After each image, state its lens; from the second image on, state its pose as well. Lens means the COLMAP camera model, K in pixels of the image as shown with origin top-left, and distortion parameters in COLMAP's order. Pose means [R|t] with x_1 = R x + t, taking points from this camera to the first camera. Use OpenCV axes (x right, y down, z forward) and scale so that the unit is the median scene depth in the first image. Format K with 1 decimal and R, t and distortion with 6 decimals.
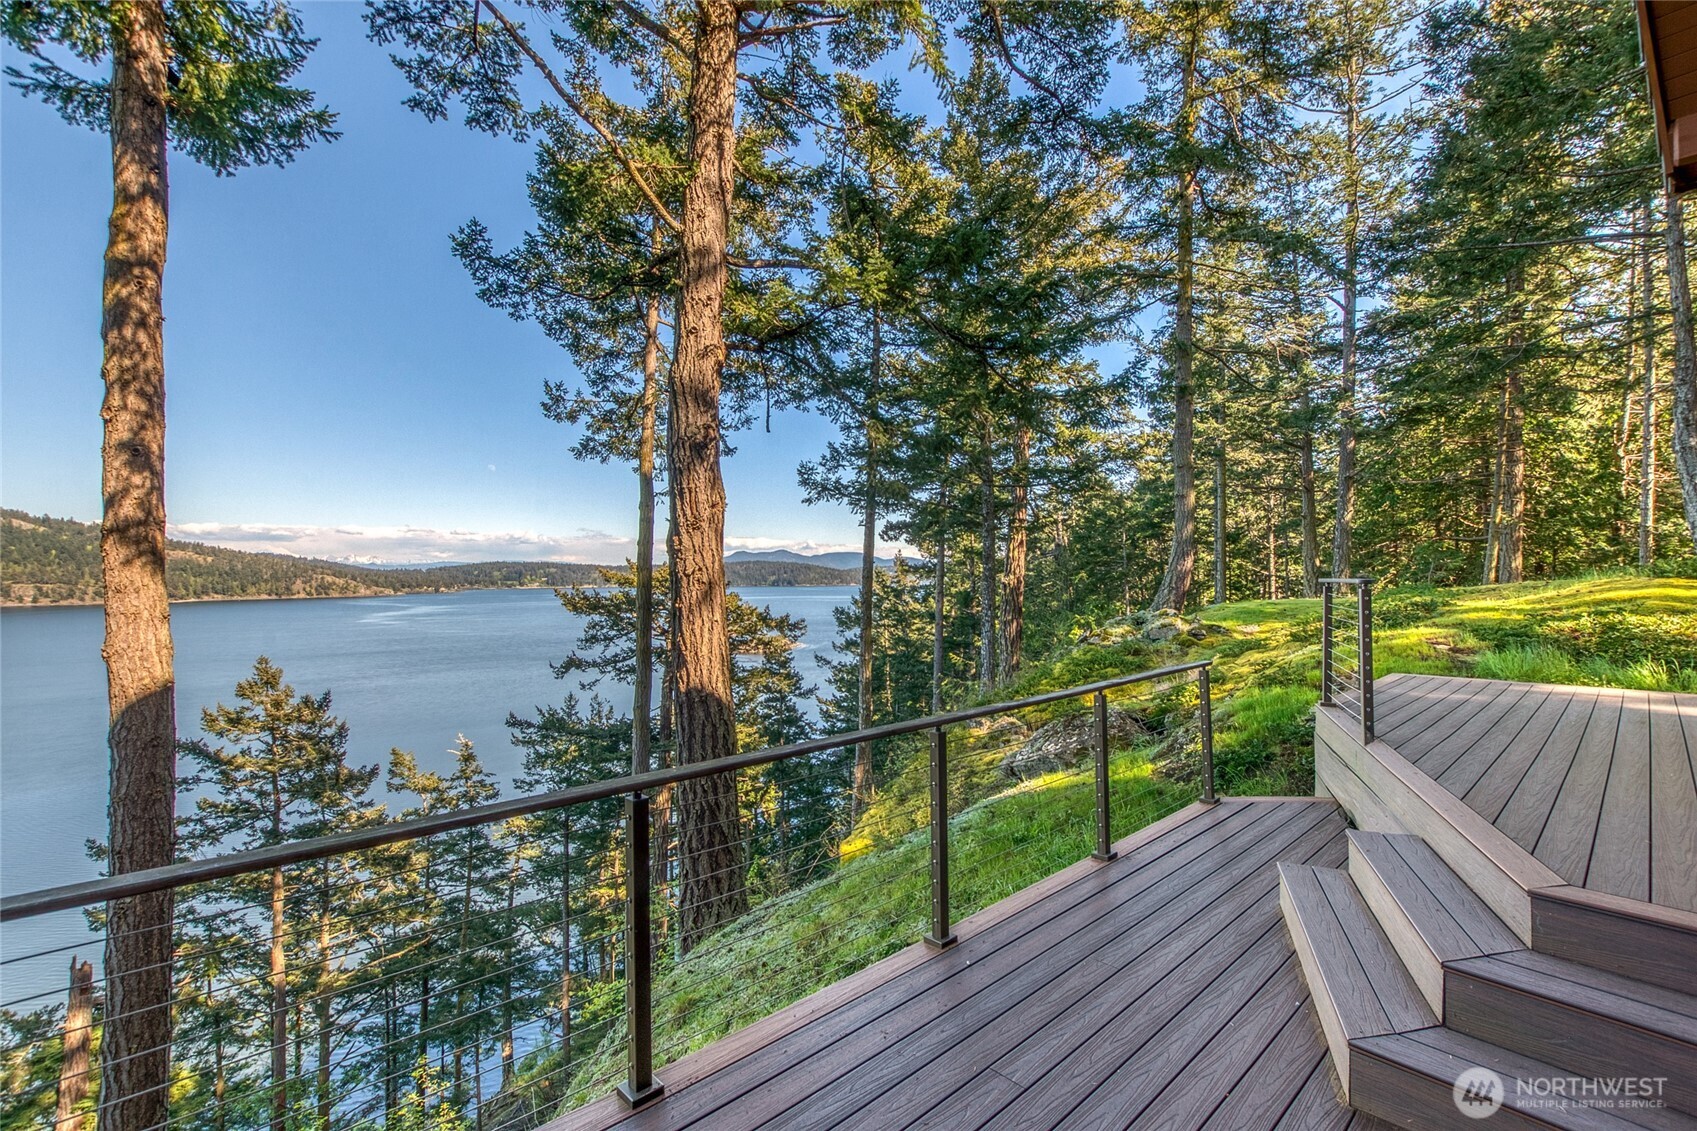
lens RADIAL K [[744.8, 0, 852.5], [0, 744.8, 556.3], [0, 0, 1]] dist [-0.015861, 0.001686]
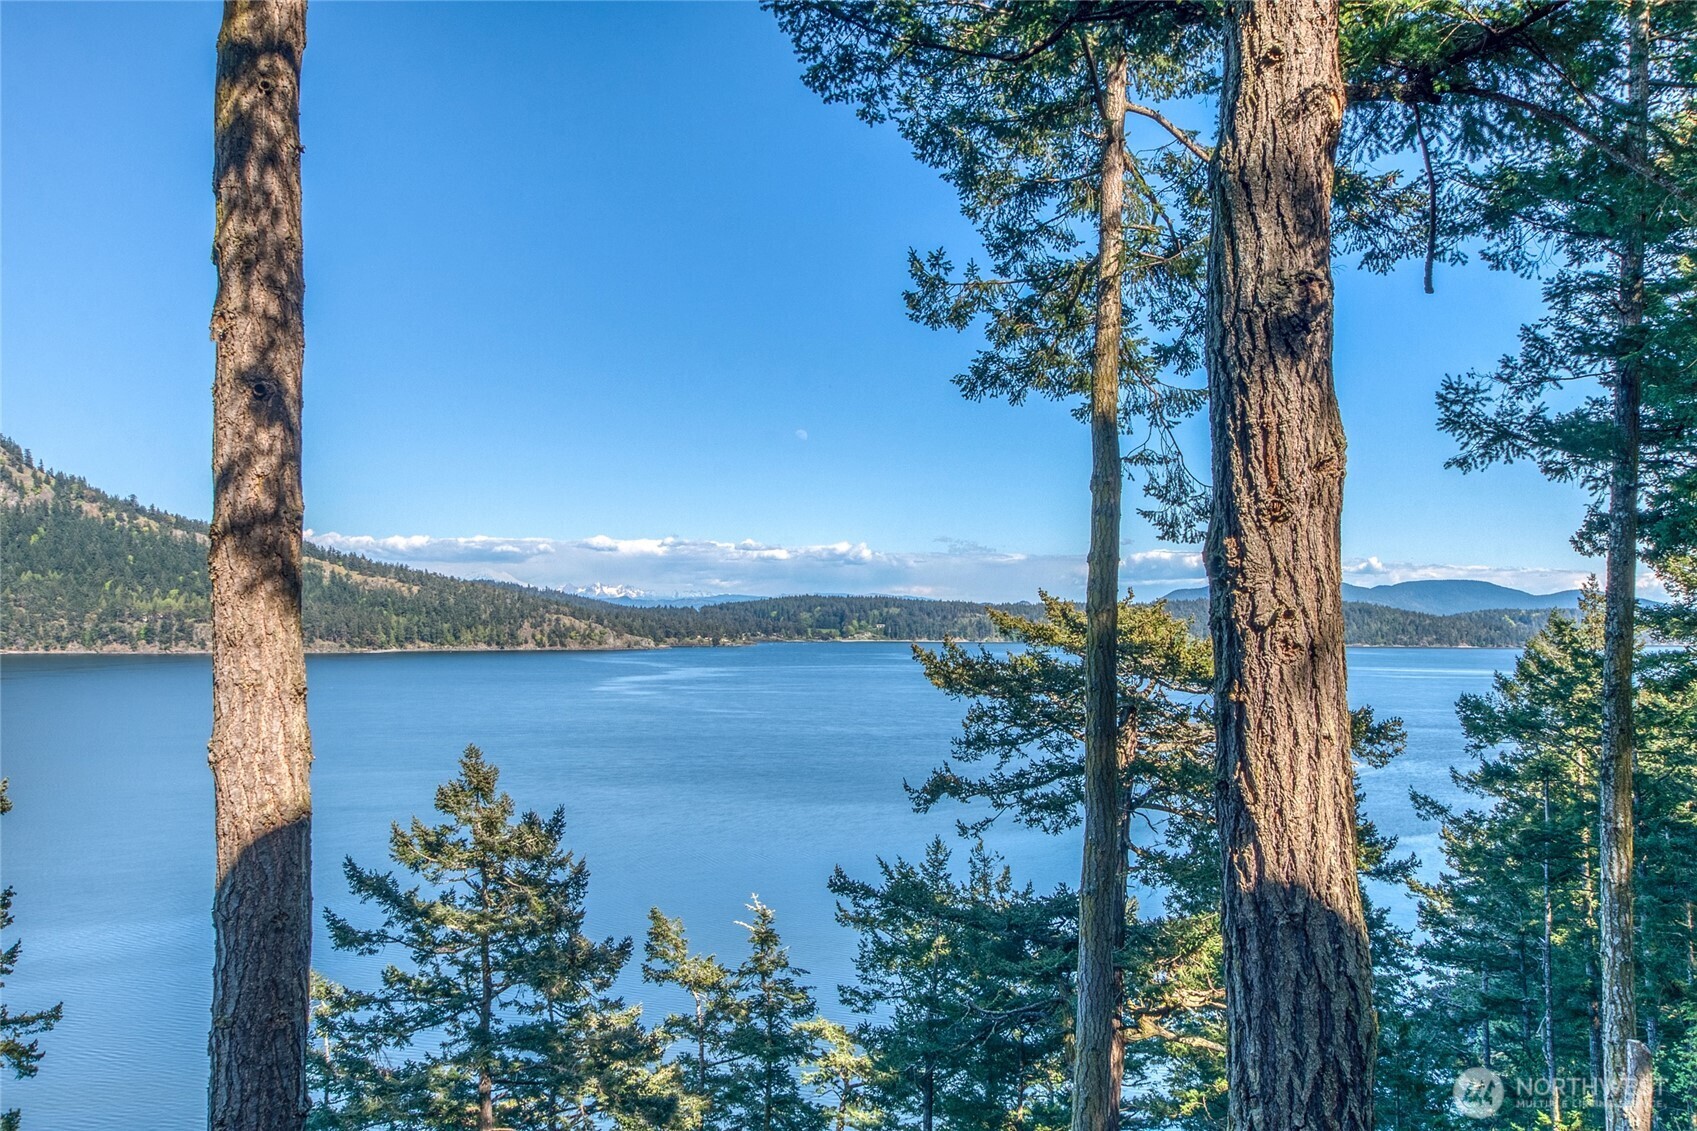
lens RADIAL K [[1390.2, 0, 852.7], [0, 1390.2, 554.6], [0, 0, 1]] dist [0.008648, -0.000335]
pose [[0.915859, -0.005780, -0.401458, -0.055965], [-0.003794, 0.999727, -0.023048, 0.001417], [0.401482, 0.022632, 0.915587, 0.083883]]
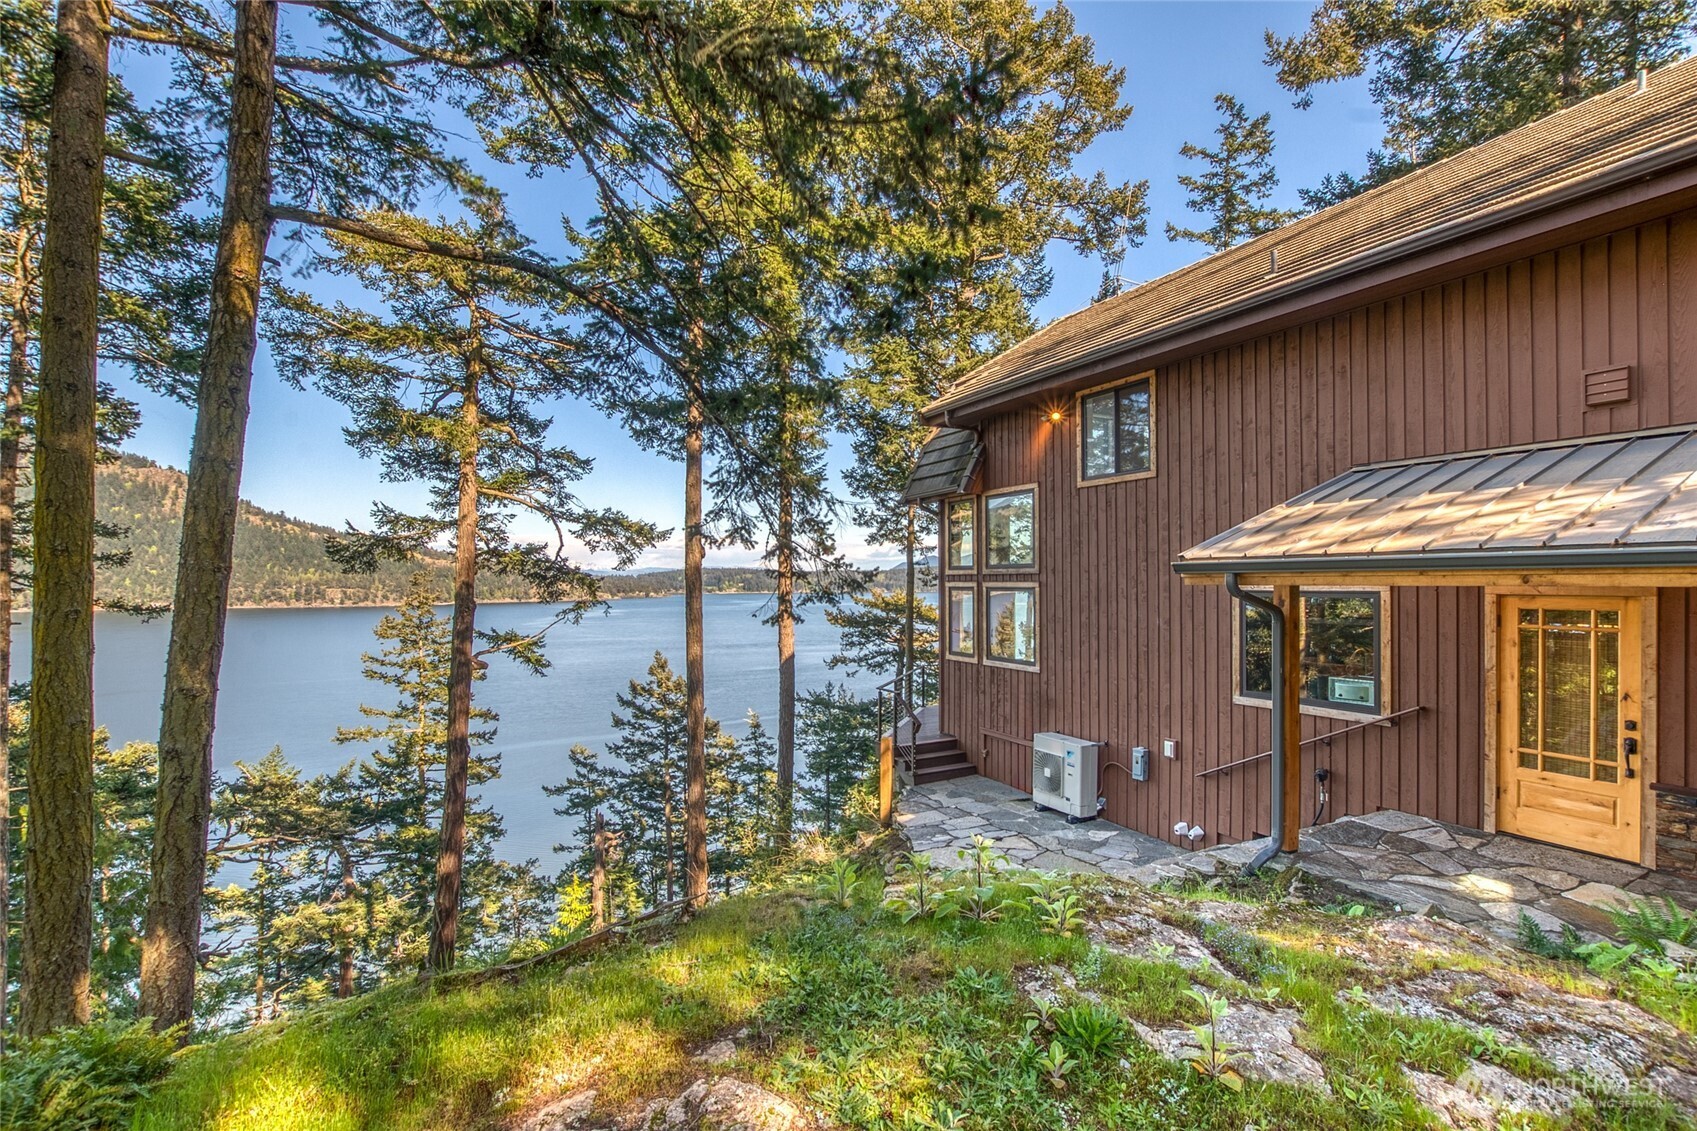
lens RADIAL K [[744.8, 0, 853.4], [0, 744.8, 562.3], [0, 0, 1]] dist [-0.015861, 0.001686]
pose [[0.969298, -0.003968, -0.245857, 0.041112], [0.003539, 0.999991, -0.002185, -0.087511], [0.245864, 0.001248, 0.969304, -0.792743]]
